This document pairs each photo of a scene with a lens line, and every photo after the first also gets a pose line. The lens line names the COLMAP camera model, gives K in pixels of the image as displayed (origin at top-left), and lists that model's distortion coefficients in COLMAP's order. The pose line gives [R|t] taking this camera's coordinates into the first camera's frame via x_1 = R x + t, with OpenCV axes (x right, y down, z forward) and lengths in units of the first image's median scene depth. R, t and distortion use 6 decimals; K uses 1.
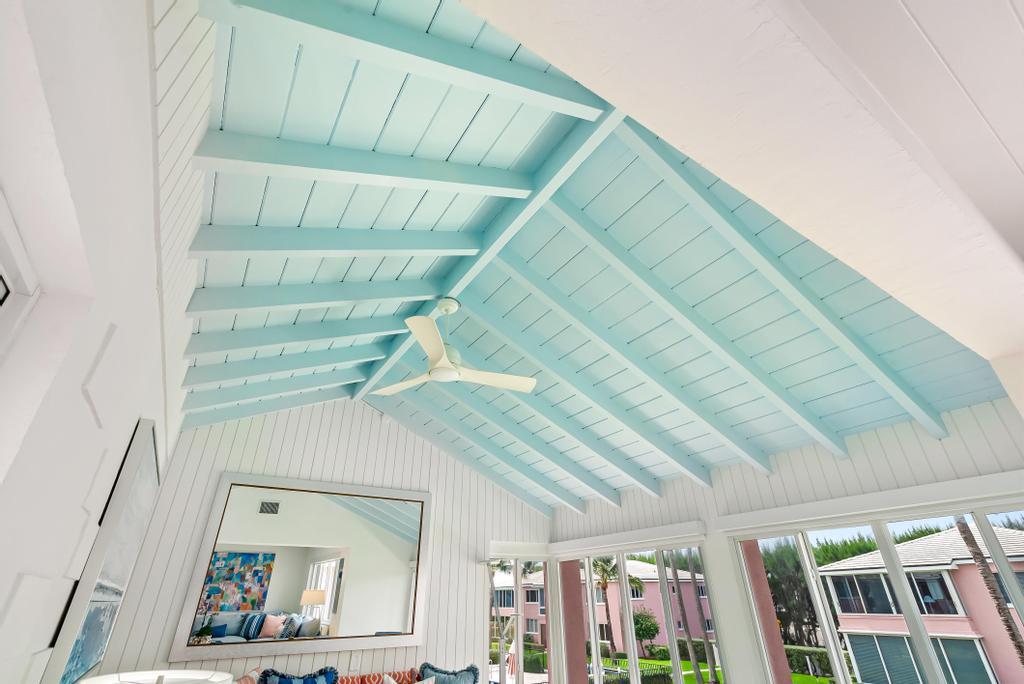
lens RADIAL K [[461.0, 0, 510.2], [0, 461.0, 342.2], [0, 0, 1]] dist [-0.004422, 0.001204]
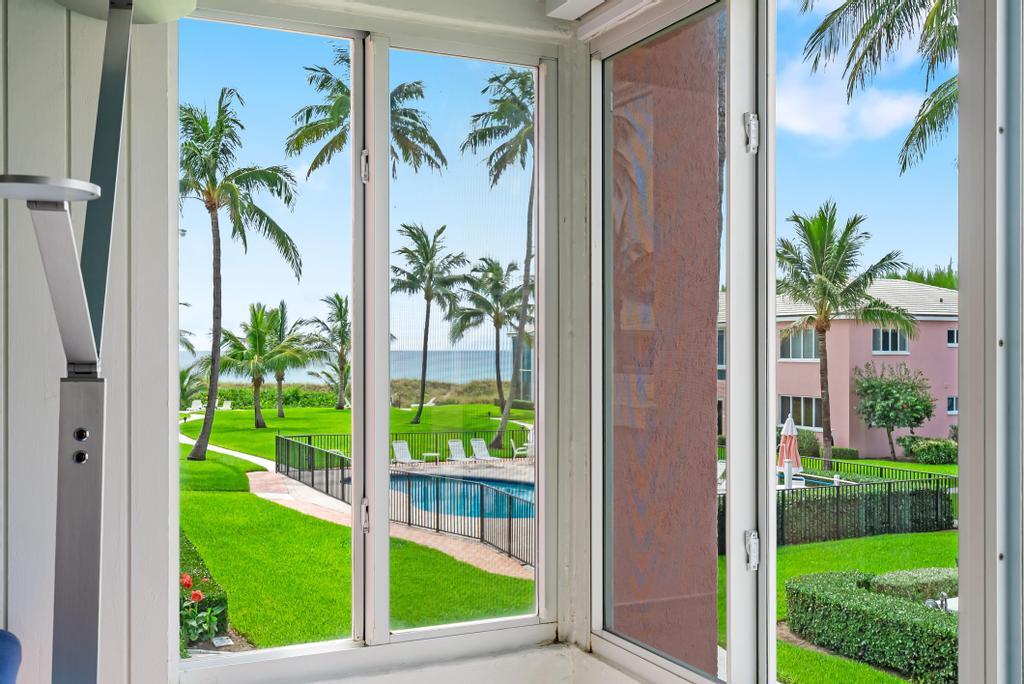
lens RADIAL K [[1014.4, 0, 512.0], [0, 1014.4, 342.0], [0, 0, 1]] dist [-0.001337, 0.003488]
pose [[0.992852, 0.014828, -0.118424, 0.064707], [0.043371, 0.879592, 0.473747, 0.190156], [0.111189, -0.475497, 0.872662, 0.286236]]
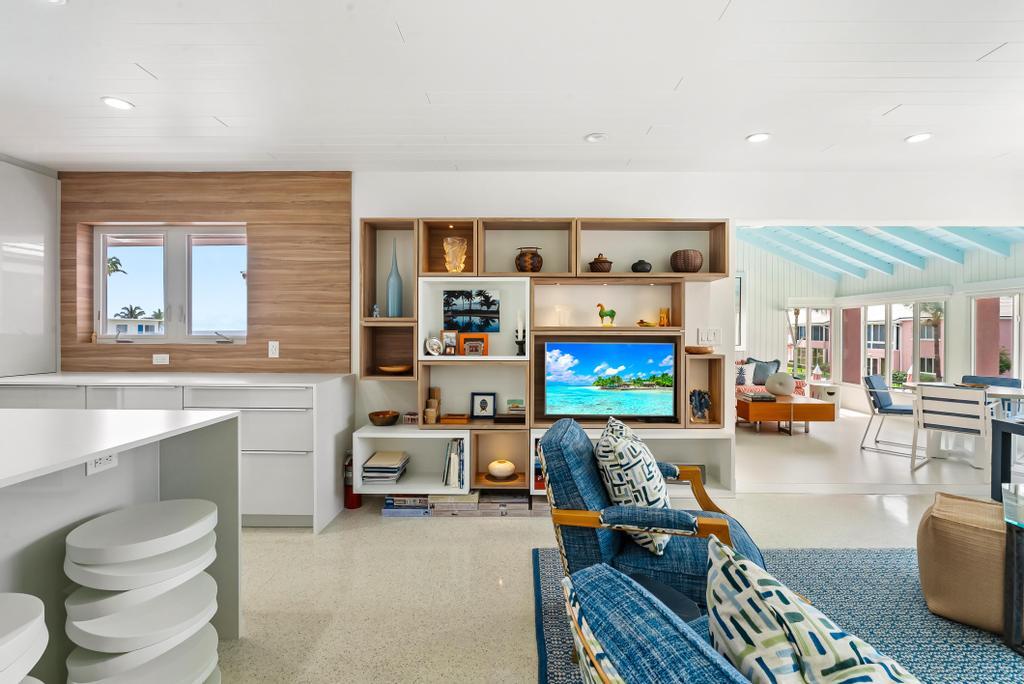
lens RADIAL K [[465.7, 0, 515.8], [0, 465.7, 335.0], [0, 0, 1]] dist [-0.009177, 0.001114]
pose [[0.835622, 0.022852, -0.548830, 0.026867], [0.251447, 0.872396, 0.419166, -0.184014], [0.488375, -0.488266, 0.723247, -0.342961]]
